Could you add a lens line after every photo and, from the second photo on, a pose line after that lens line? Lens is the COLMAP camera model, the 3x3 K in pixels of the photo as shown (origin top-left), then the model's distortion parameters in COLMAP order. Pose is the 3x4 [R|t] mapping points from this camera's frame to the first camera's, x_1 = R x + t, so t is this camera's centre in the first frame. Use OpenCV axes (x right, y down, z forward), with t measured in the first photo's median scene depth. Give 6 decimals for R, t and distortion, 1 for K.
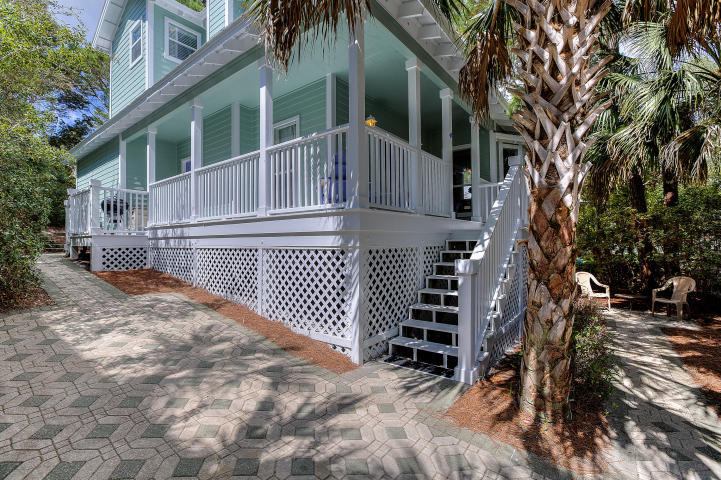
lens RADIAL K [[328.7, 0, 362.9], [0, 328.7, 236.0], [0, 0, 1]] dist [-0.026061, 0.008196]
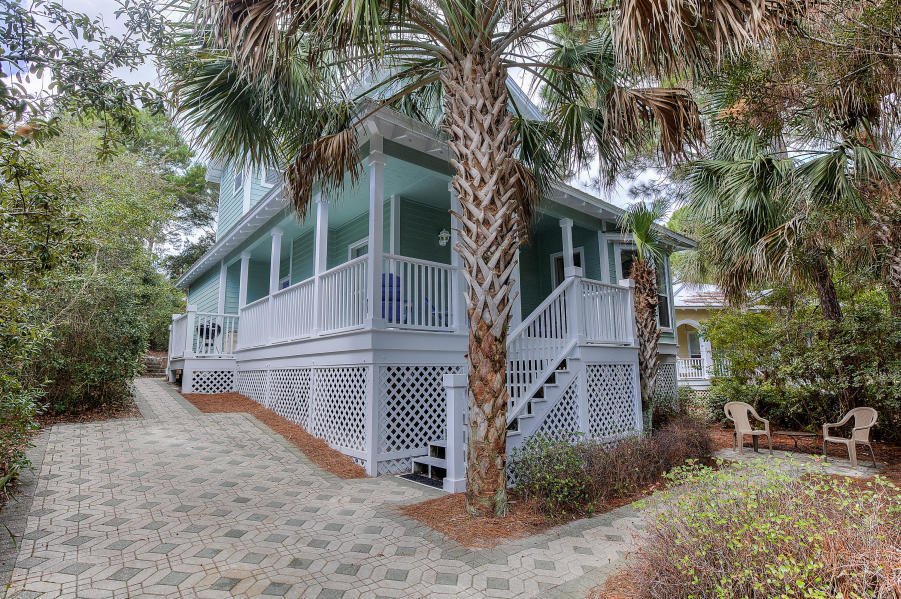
lens RADIAL K [[447.2, 0, 450.5], [0, 447.2, 299.5], [0, 0, 1]] dist [-0.019392, 0.000369]
pose [[0.976752, -0.038278, -0.210929, 0.296016], [0.008245, 0.989909, -0.141463, 0.018032], [0.214216, 0.136435, 0.967211, -0.218282]]
